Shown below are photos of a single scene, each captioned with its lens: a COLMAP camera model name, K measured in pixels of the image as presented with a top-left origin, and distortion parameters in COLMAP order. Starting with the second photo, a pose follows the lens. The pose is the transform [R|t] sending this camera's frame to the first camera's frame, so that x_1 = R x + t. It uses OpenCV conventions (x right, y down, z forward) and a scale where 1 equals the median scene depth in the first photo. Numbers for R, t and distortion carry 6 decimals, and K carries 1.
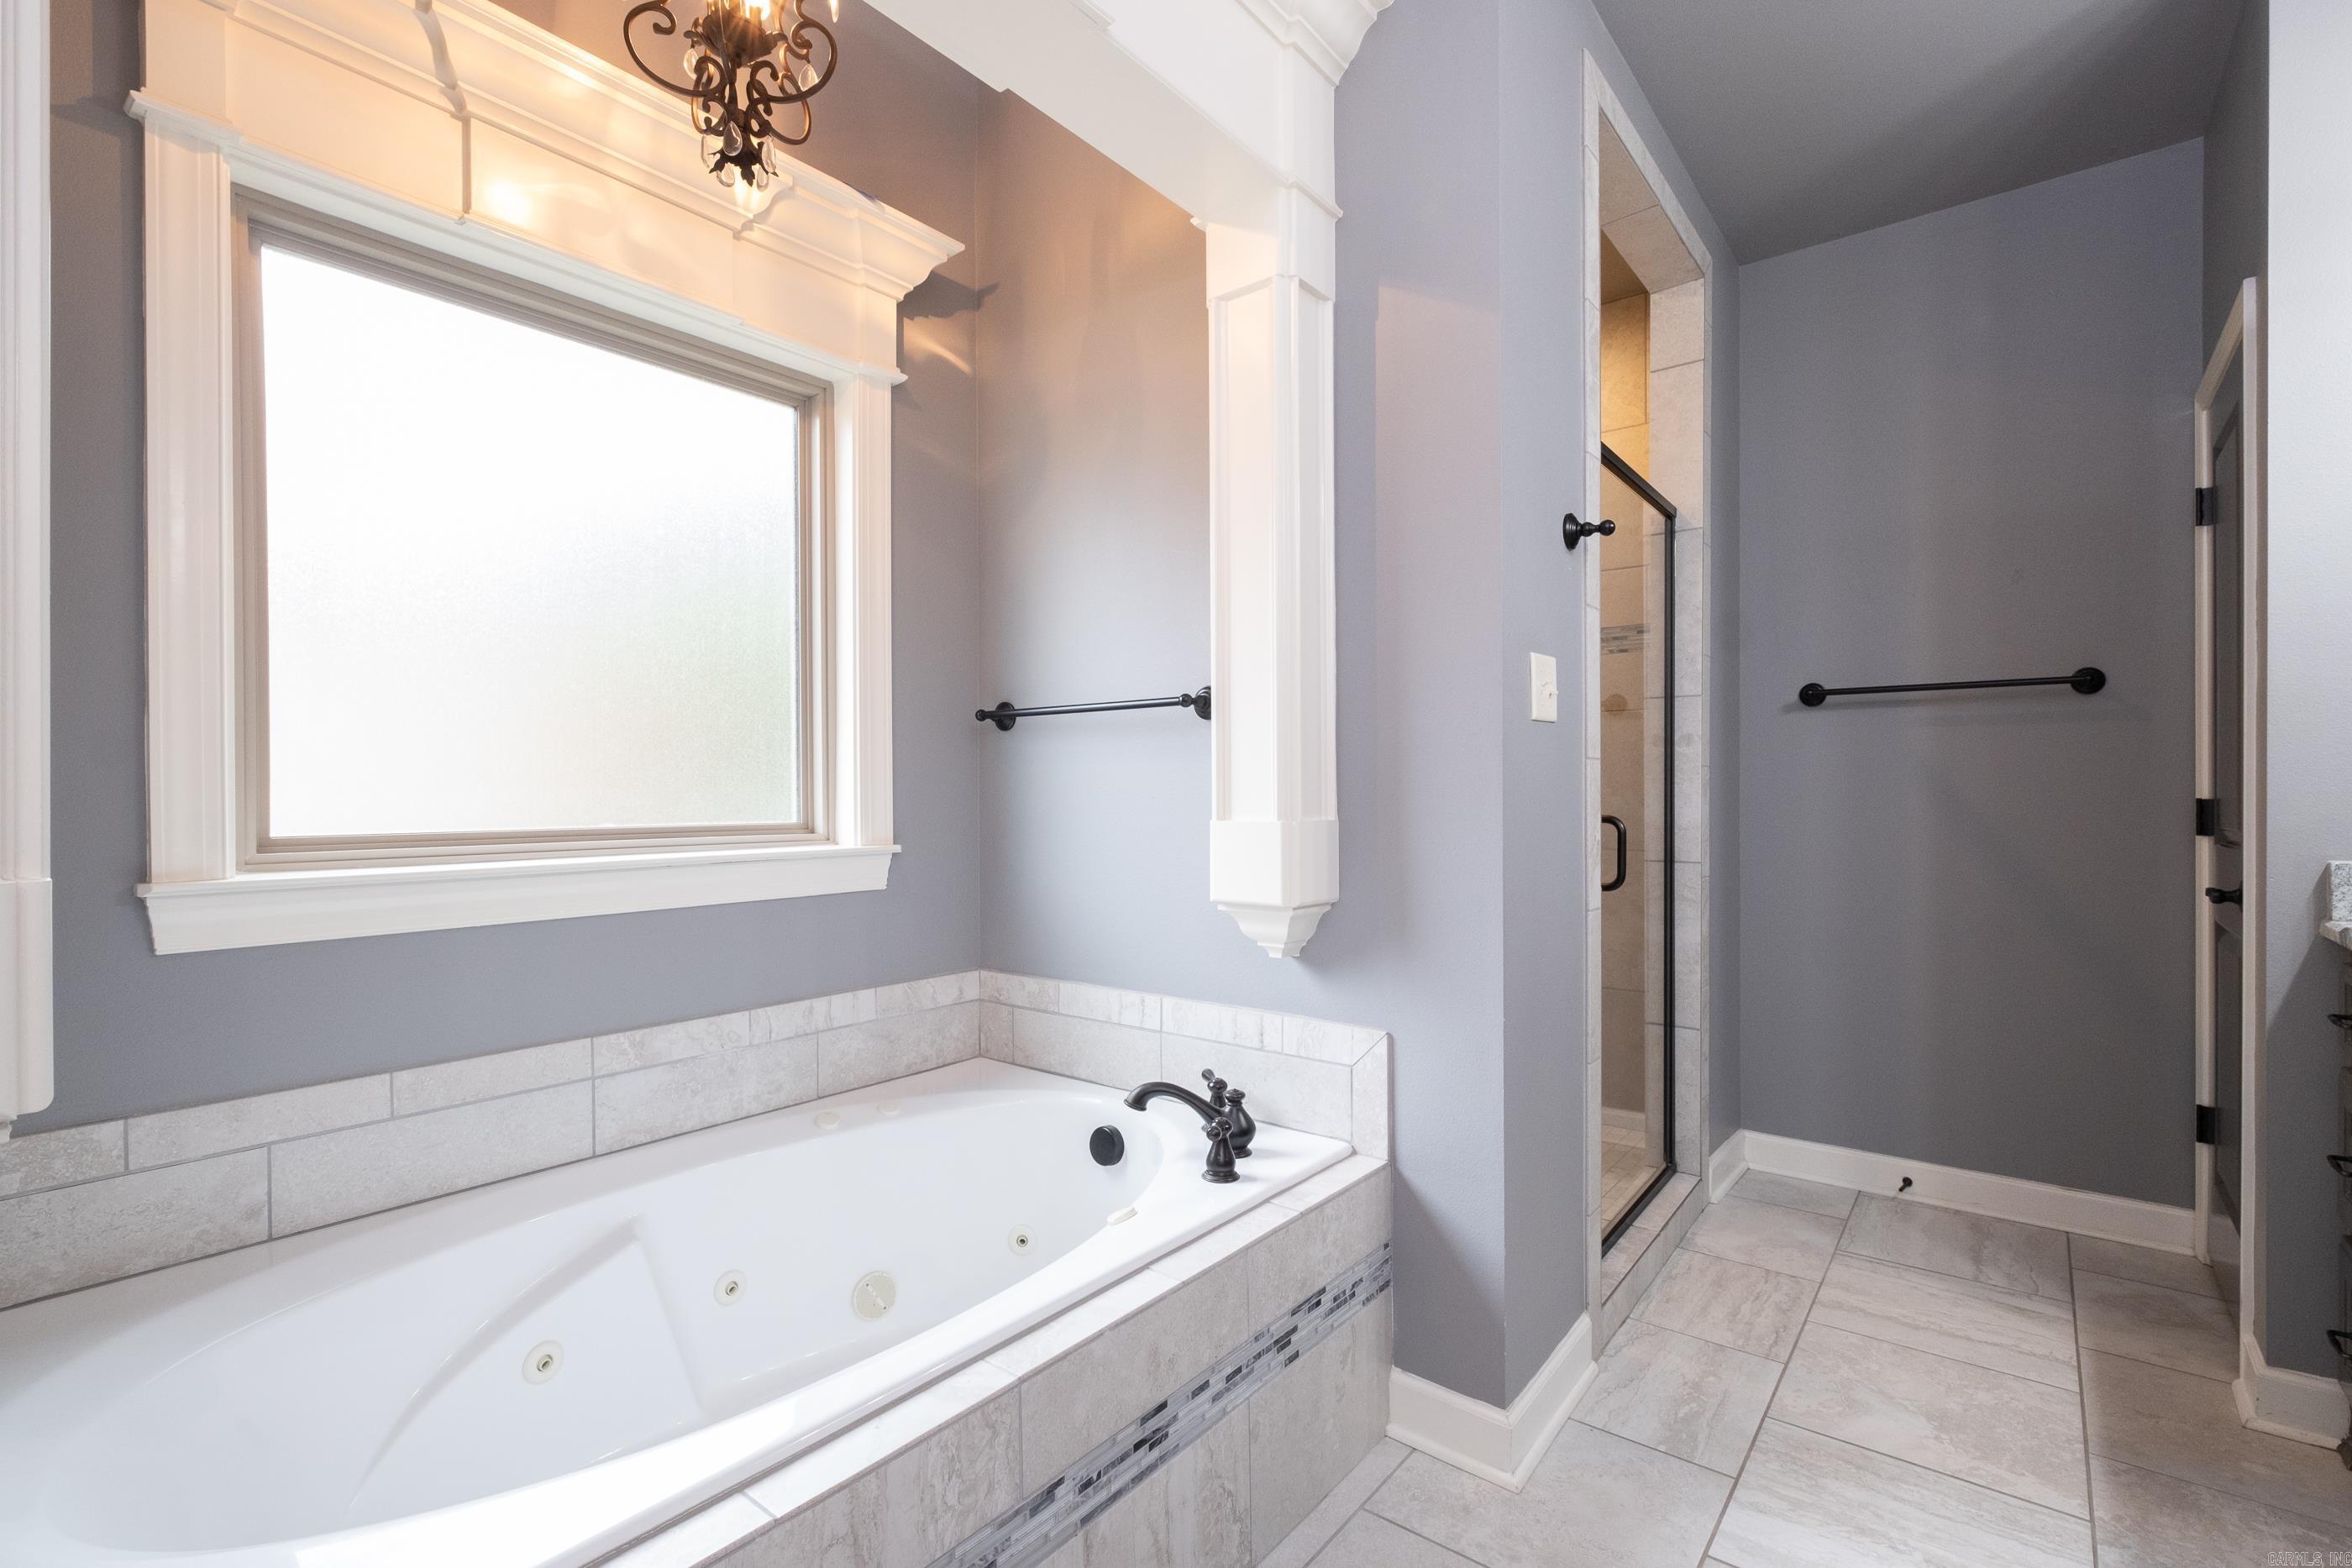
lens RADIAL K [[1052.1, 0, 1170.6], [0, 1052.1, 796.3], [0, 0, 1]] dist [-0.002616, -0.000137]
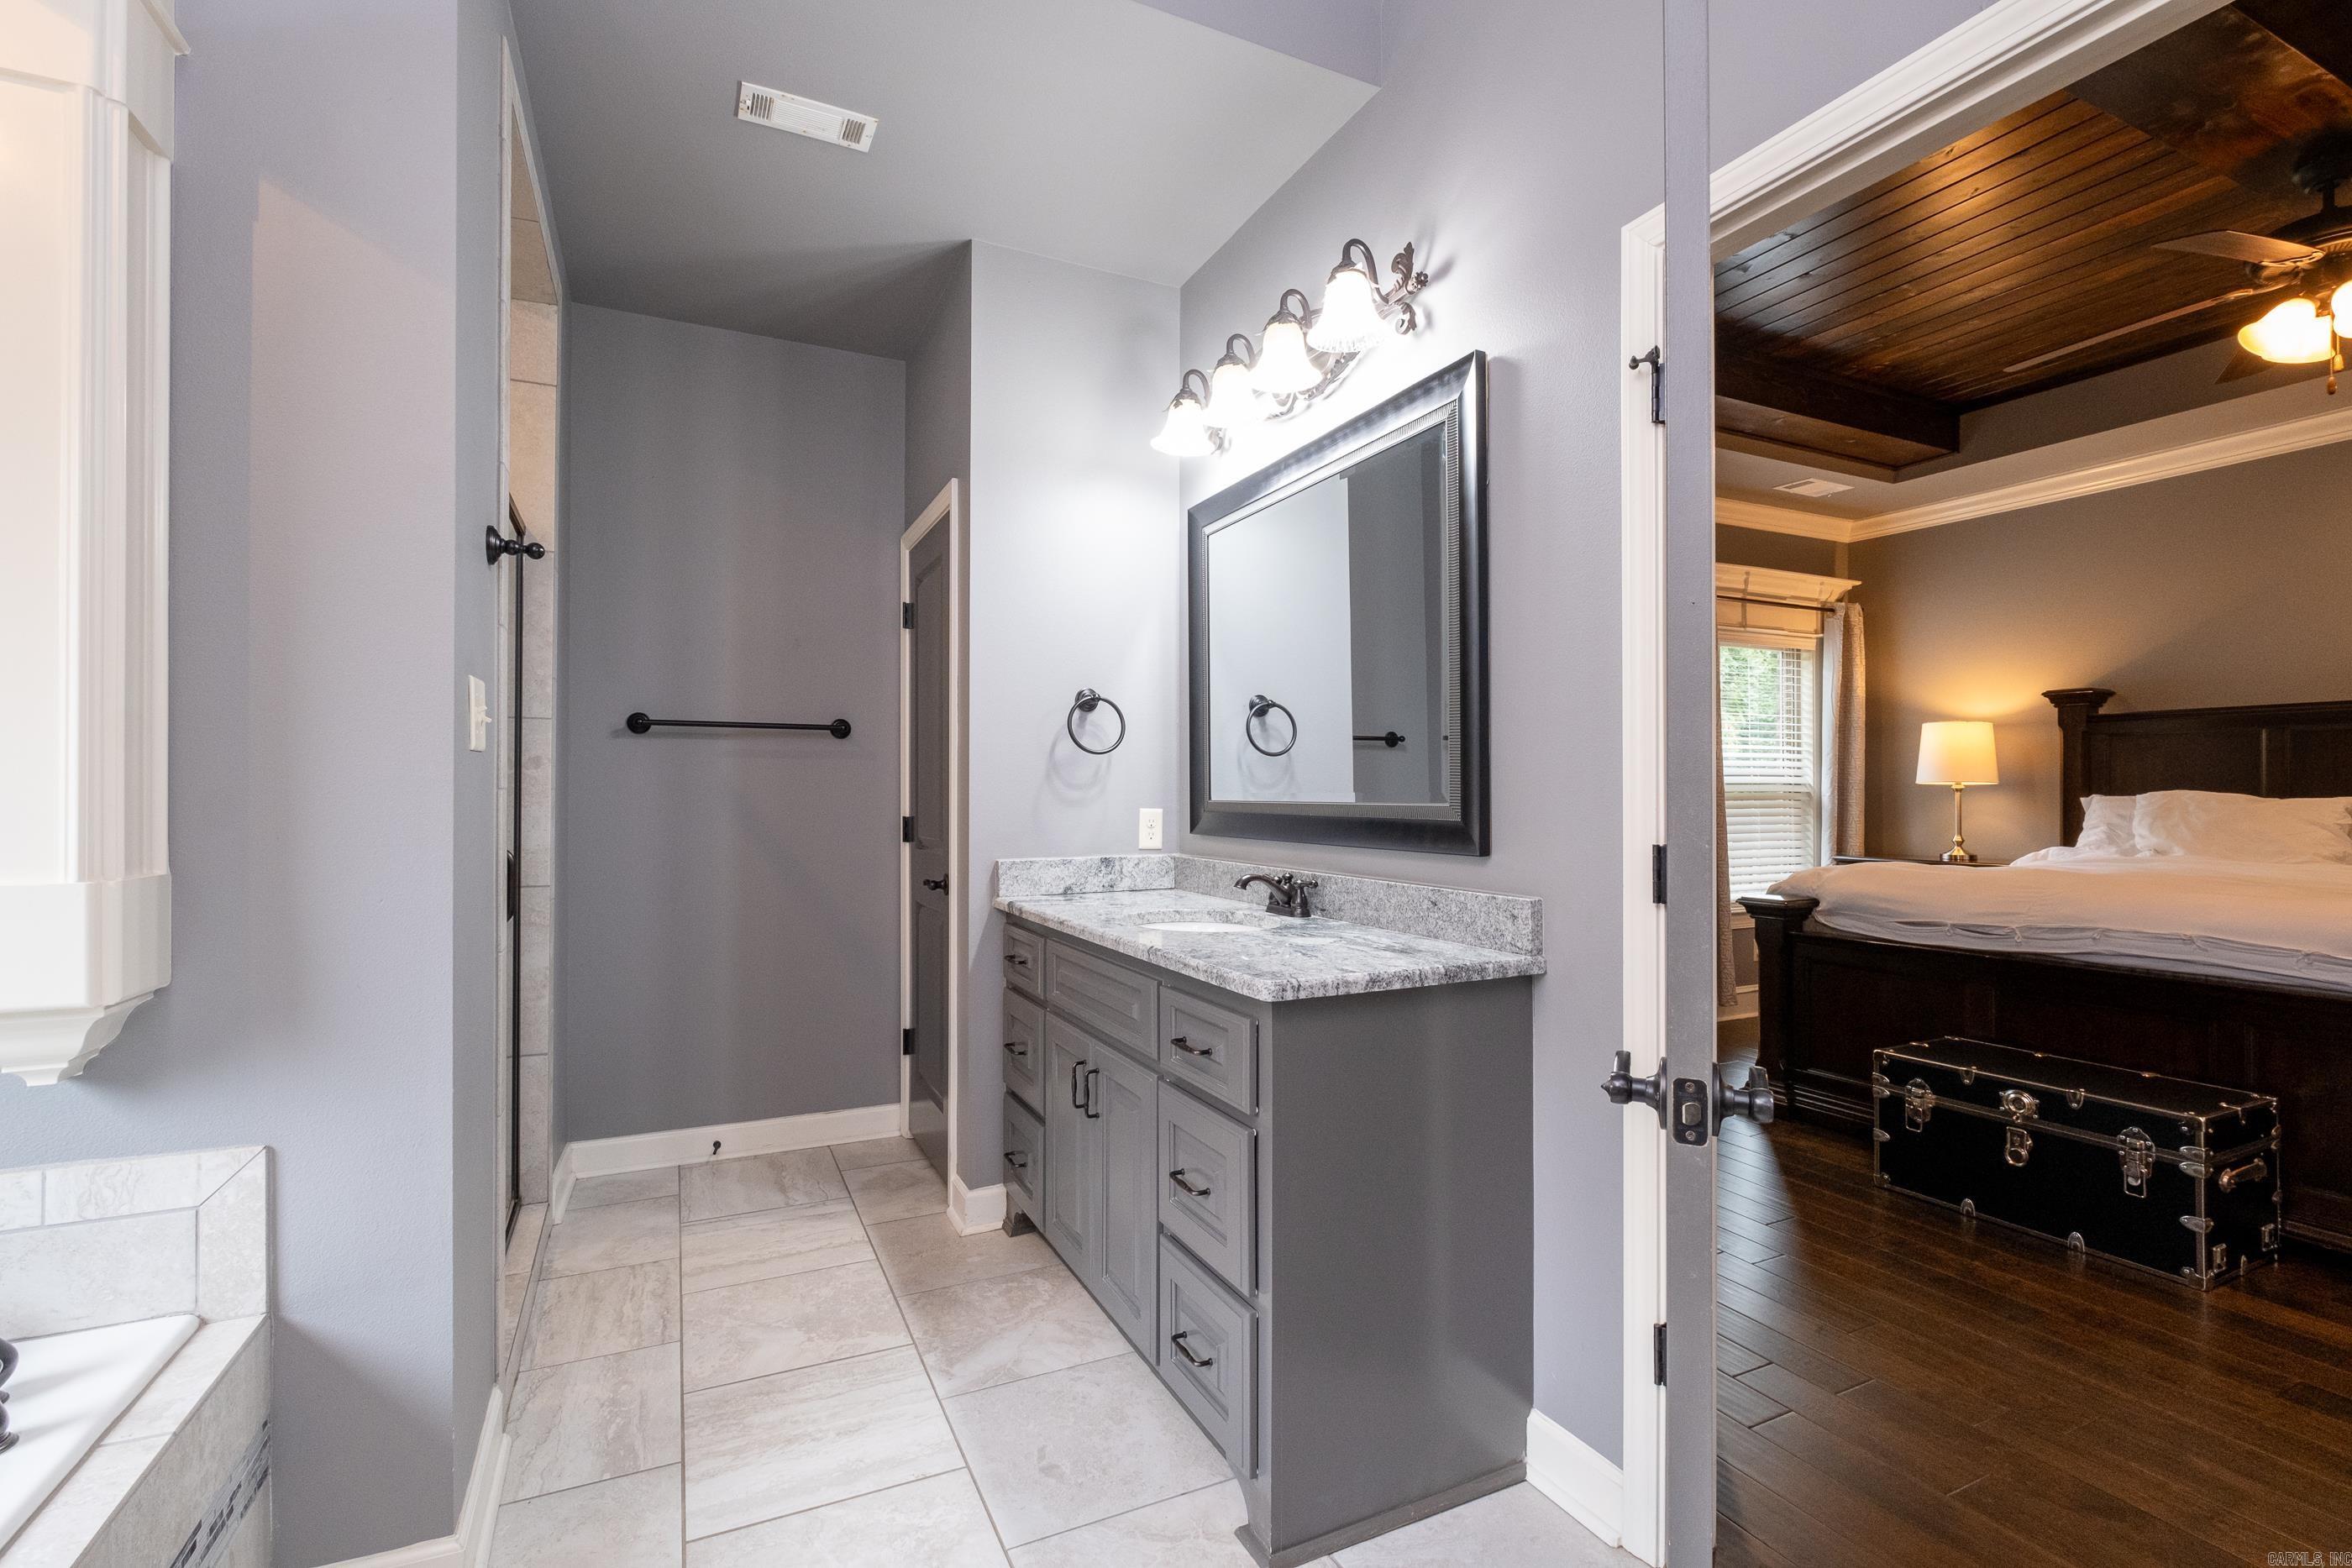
lens RADIAL K [[1033.1, 0, 1145.6], [0, 1033.1, 789.1], [0, 0, 1]] dist [-0.003095, -0.000295]
pose [[0.447819, 0.006741, 0.894099, -0.174366], [0.002411, 0.999959, -0.008746, -0.027746], [-0.894121, 0.006072, 0.447785, 0.081200]]
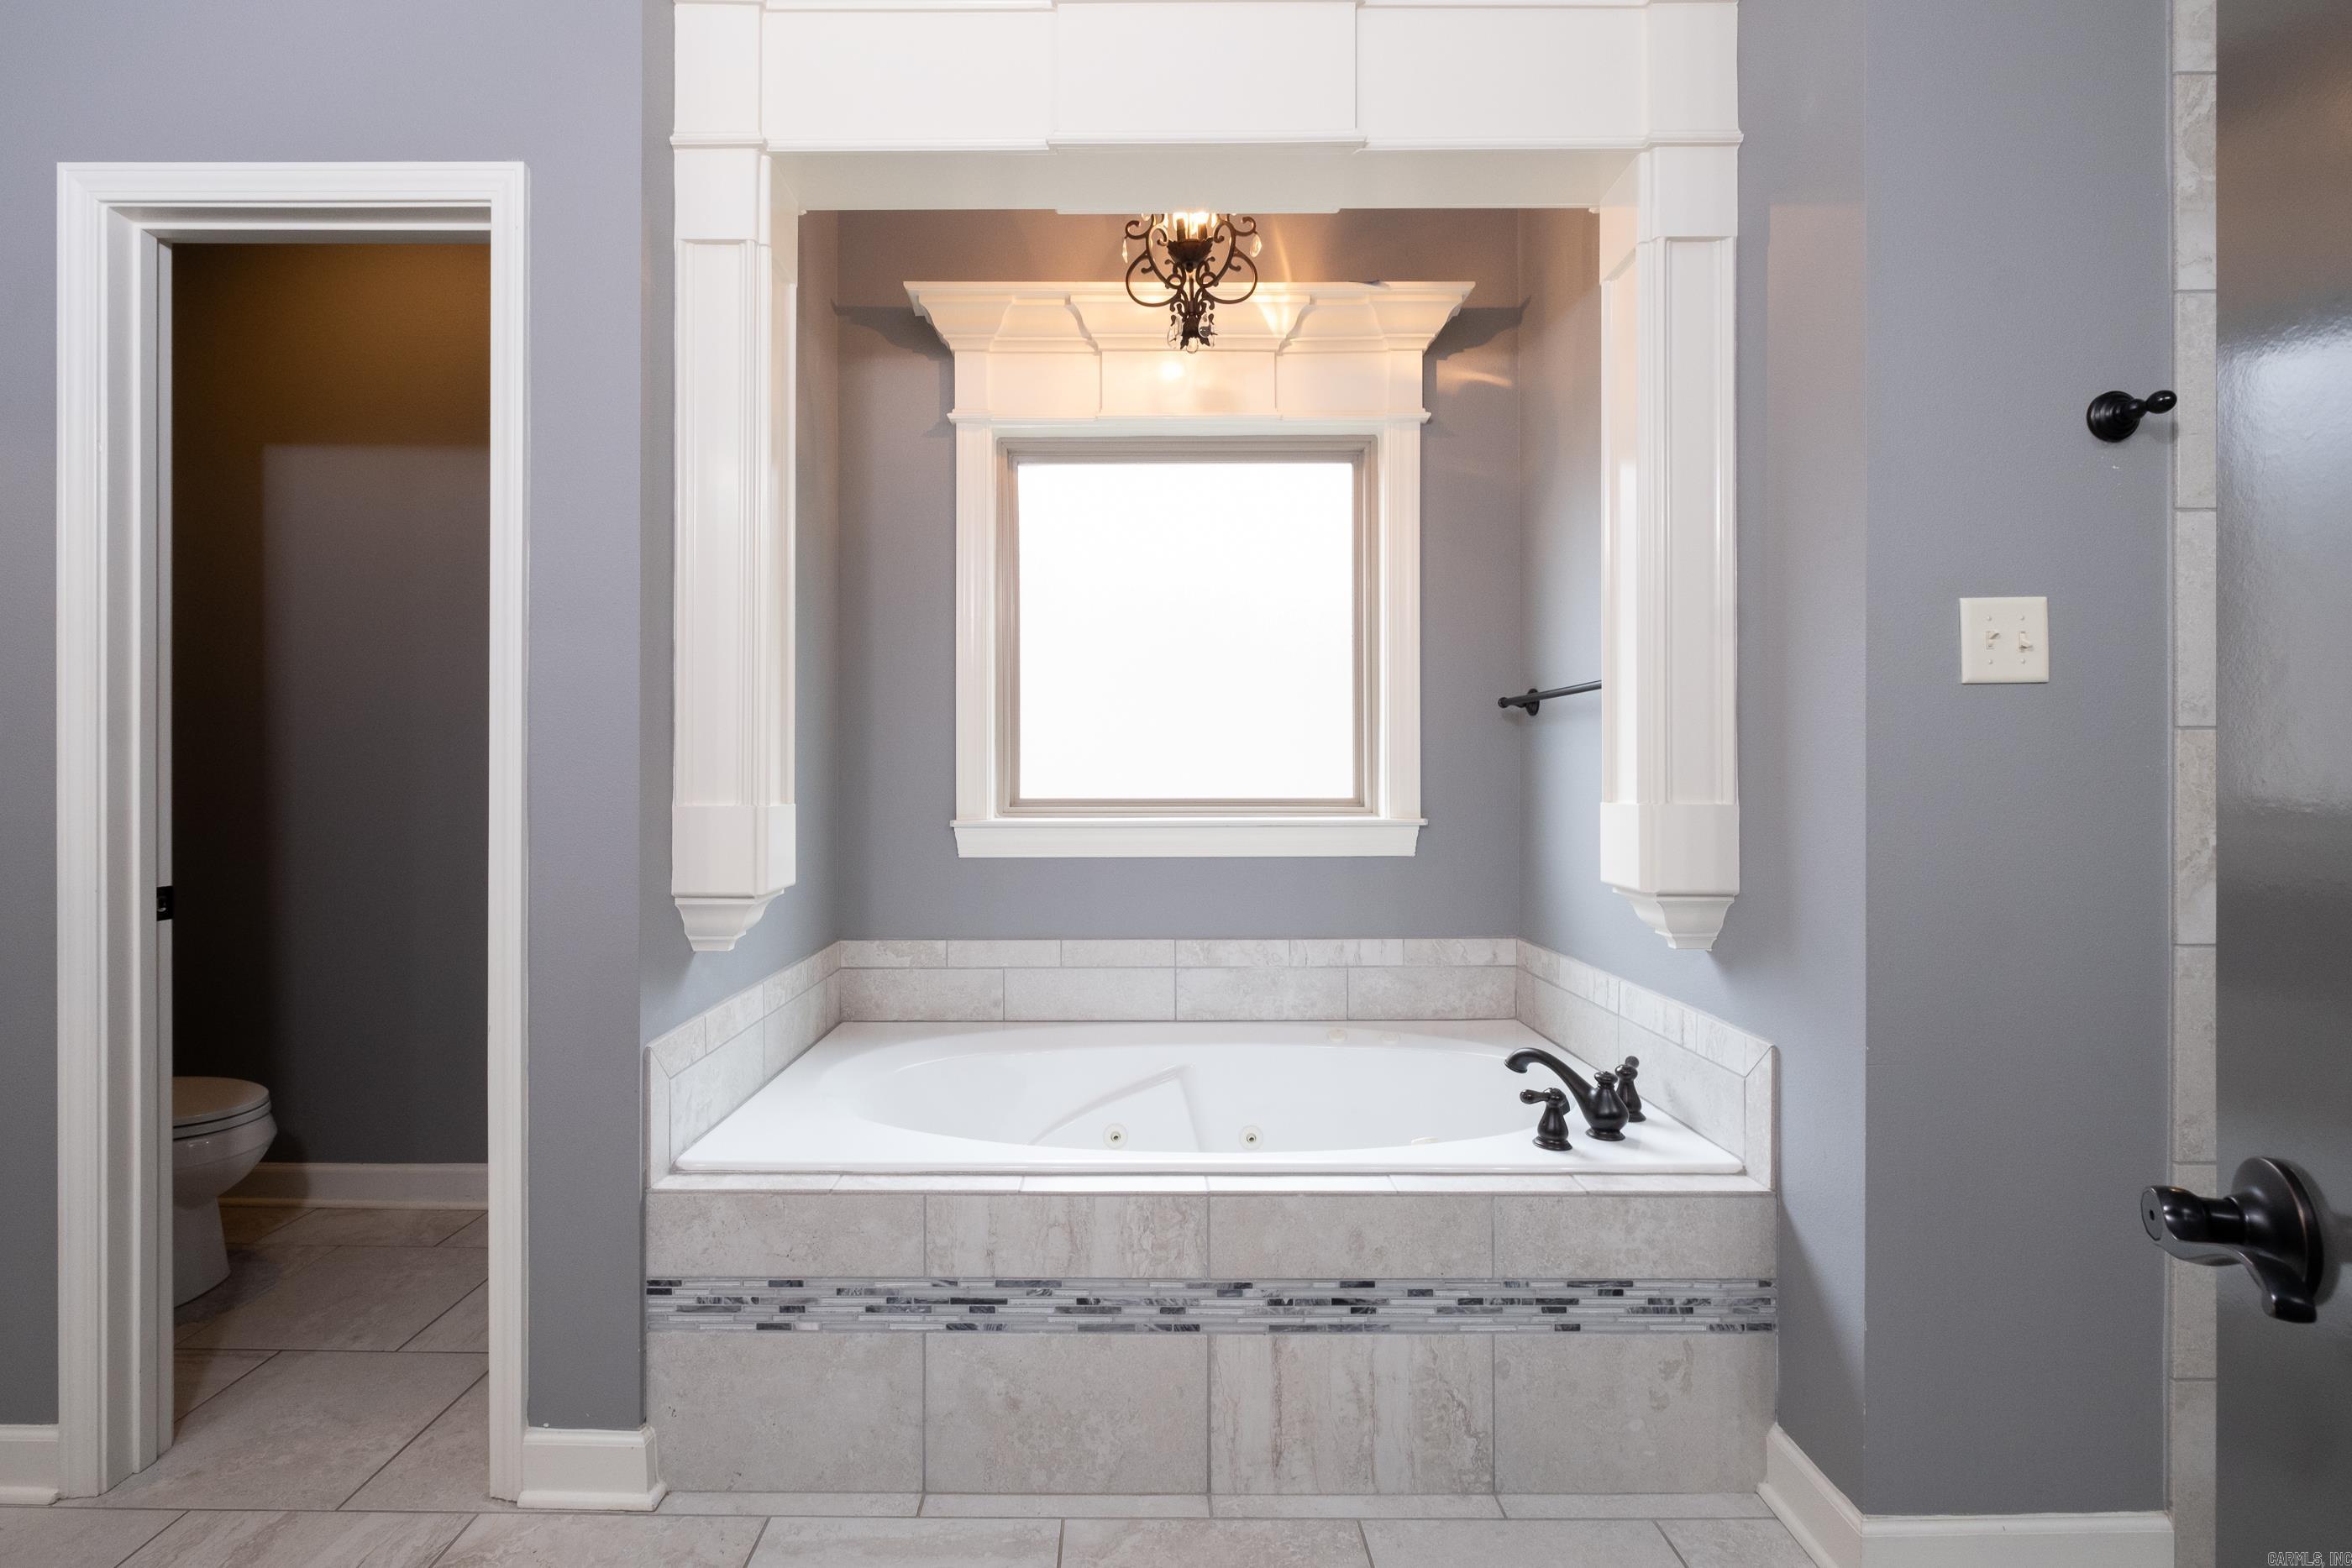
lens RADIAL K [[1061.2, 0, 1133.8], [0, 1061.2, 773.8], [0, 0, 1]] dist [-0.001918, -0.000014]
pose [[0.631545, 0.002630, -0.775335, 0.538099], [-0.004839, 0.999988, -0.000549, -0.001316], [0.775324, 0.004099, 0.631550, 0.015917]]
